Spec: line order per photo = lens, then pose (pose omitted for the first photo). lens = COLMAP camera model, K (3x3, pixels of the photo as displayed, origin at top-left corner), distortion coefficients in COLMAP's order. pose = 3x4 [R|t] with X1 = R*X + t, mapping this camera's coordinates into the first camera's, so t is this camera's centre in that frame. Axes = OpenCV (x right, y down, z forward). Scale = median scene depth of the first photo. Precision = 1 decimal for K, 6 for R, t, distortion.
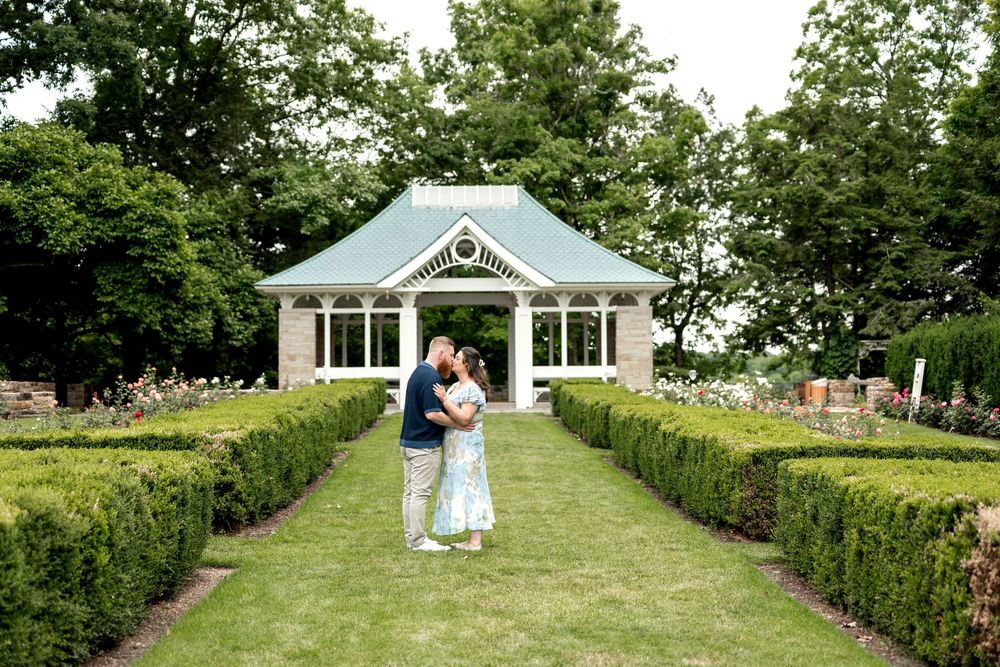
lens RADIAL K [[1400.7, 0, 507.1], [0, 1400.7, 325.1], [0, 0, 1]] dist [-0.004090, 0.000000]
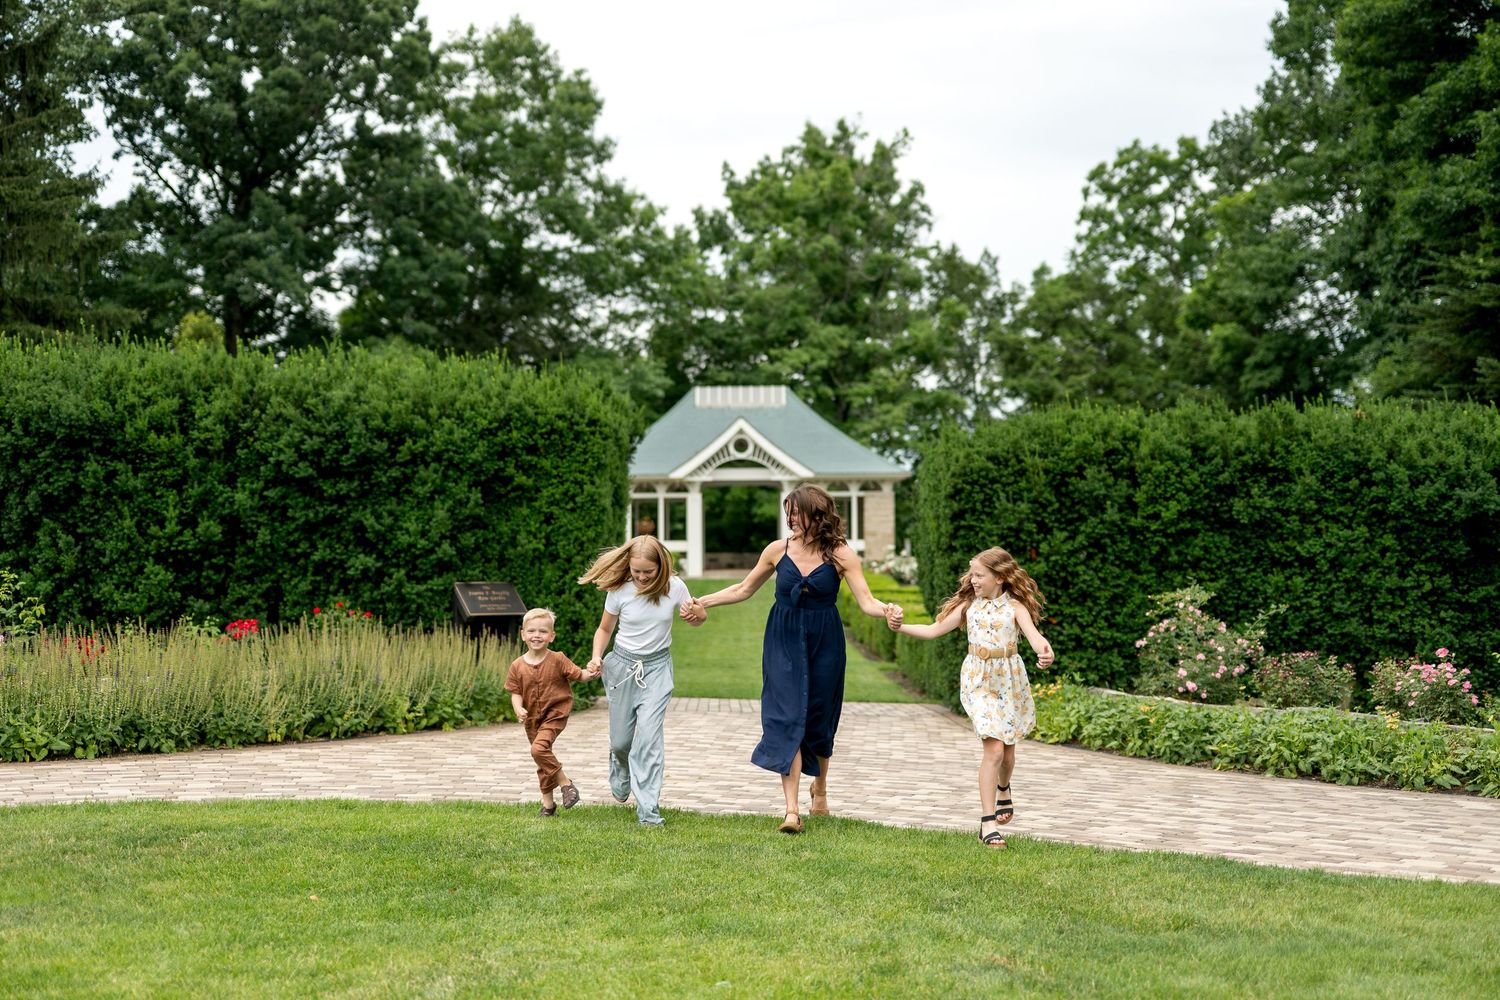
lens RADIAL K [[2101.1, 0, 750.1], [0, 2101.1, 501.6], [0, 0, 1]] dist [-0.004090, 0.000000]
pose [[0.999659, -0.001058, -0.026093, 0.020248], [0.001568, 0.999808, 0.019557, -0.031821], [0.026067, -0.019591, 0.999468, -0.648852]]
